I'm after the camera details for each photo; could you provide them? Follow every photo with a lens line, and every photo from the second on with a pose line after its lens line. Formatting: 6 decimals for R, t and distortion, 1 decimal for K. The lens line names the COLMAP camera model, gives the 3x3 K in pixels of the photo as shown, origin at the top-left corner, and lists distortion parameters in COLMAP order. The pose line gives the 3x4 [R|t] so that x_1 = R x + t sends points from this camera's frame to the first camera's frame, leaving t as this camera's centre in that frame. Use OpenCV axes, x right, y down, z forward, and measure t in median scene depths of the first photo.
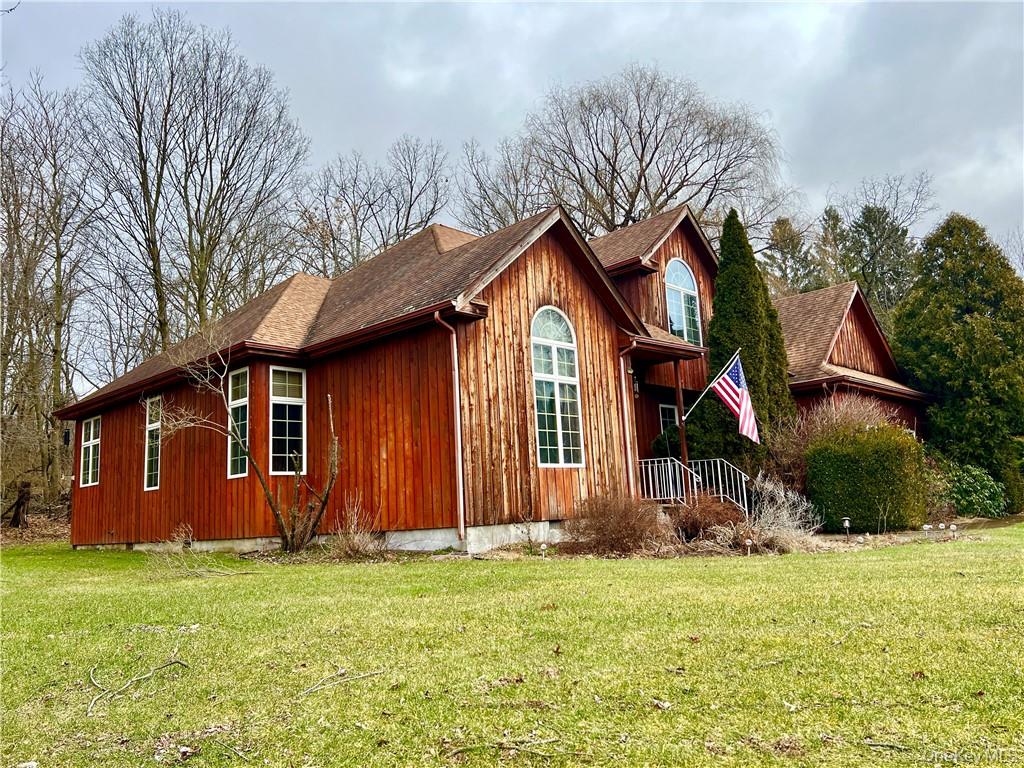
lens RADIAL K [[774.8, 0, 509.6], [0, 774.8, 377.1], [0, 0, 1]] dist [0.030178, -0.004711]
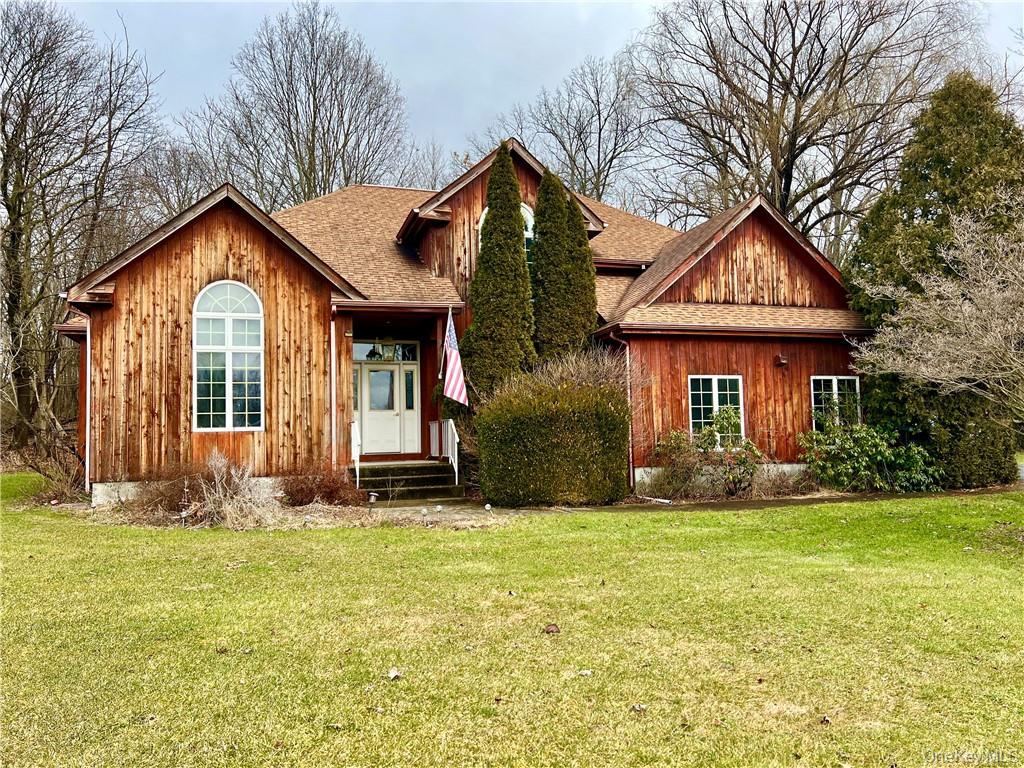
lens RADIAL K [[774.8, 0, 511.7], [0, 774.8, 393.0], [0, 0, 1]] dist [0.030178, -0.004711]
pose [[0.886738, 0.000714, -0.462272, 0.931022], [0.056930, 0.992218, 0.110736, -0.035722], [0.458753, -0.124511, 0.879797, 0.223553]]
